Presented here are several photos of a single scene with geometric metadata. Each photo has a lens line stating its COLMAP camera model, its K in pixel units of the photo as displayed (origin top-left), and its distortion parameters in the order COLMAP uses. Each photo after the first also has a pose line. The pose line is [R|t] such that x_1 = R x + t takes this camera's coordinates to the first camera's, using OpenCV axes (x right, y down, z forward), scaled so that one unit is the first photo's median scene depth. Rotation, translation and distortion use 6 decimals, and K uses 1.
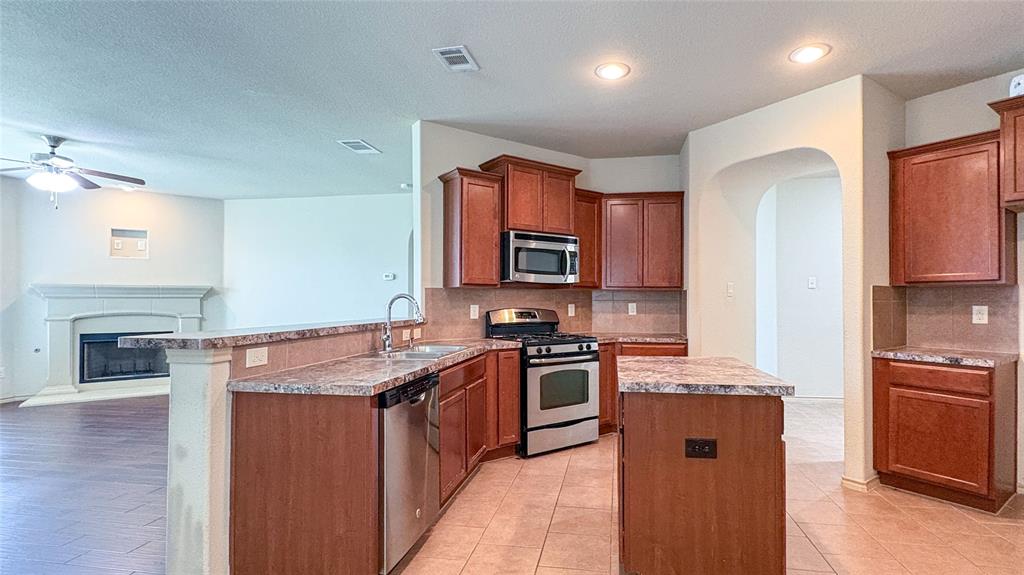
lens RADIAL K [[483.0, 0, 536.8], [0, 483.0, 290.3], [0, 0, 1]] dist [0.003844, 0.000131]
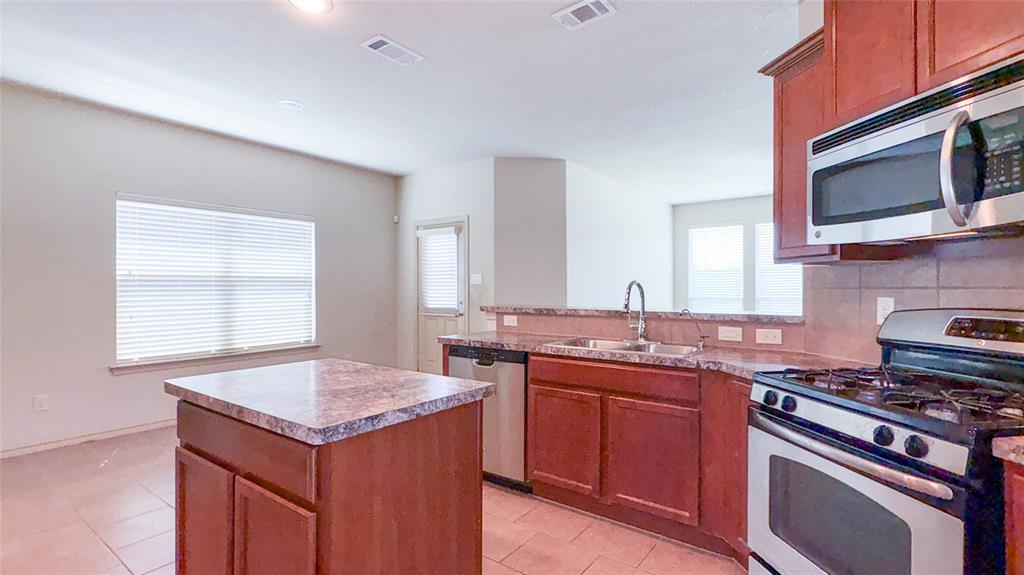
lens RADIAL K [[483.0, 0, 513.8], [0, 483.0, 290.2], [0, 0, 1]] dist [0.003844, 0.000131]
pose [[-0.460128, -0.000612, -0.887853, 0.751066], [0.013193, 0.999885, -0.007526, 0.034786], [0.887755, -0.015176, -0.460067, 1.446156]]
